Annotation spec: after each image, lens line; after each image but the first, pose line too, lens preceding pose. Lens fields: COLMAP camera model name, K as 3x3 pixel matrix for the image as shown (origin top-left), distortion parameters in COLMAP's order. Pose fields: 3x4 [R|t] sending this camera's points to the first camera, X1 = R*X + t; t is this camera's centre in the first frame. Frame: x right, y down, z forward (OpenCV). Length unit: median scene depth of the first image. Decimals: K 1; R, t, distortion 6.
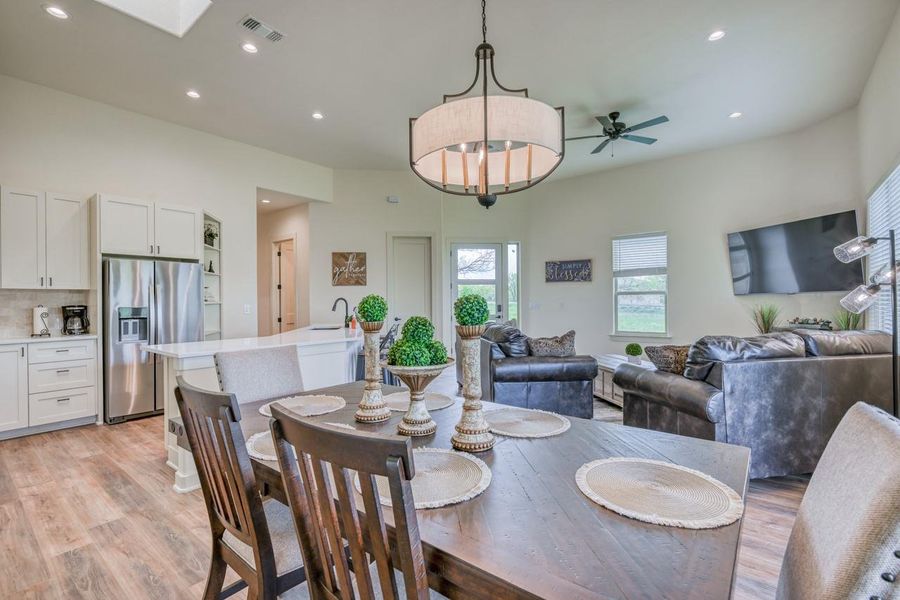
lens RADIAL K [[421.0, 0, 450.0], [0, 421.0, 300.0], [0, 0, 1]] dist [0.004487, 0.001209]
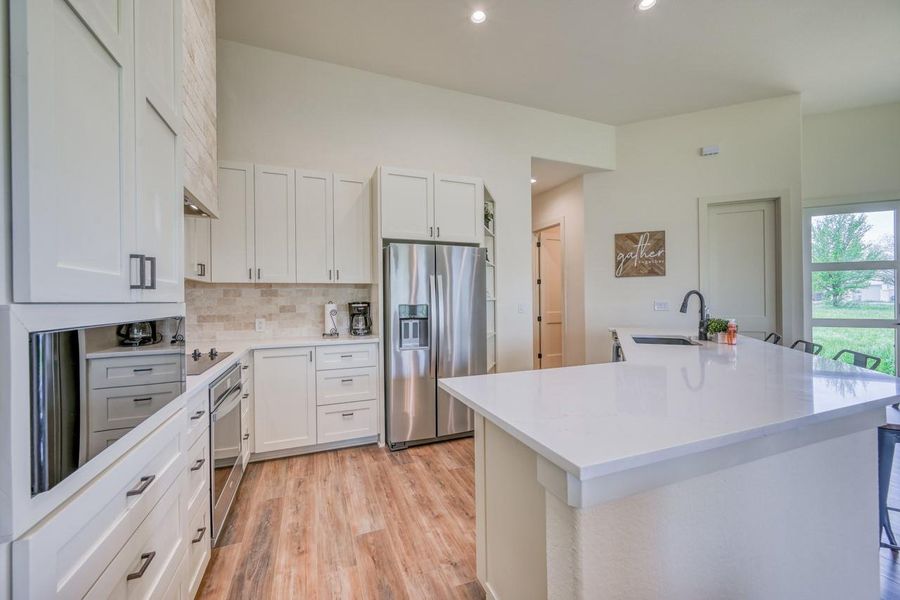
lens RADIAL K [[354.4, 0, 447.0], [0, 354.4, 301.5], [0, 0, 1]] dist [0.000178, 0.000039]
pose [[0.870242, 0.002301, -0.492620, -0.365943], [0.002927, 0.999947, 0.009842, 0.005175], [0.492617, -0.010007, 0.870189, 0.449427]]
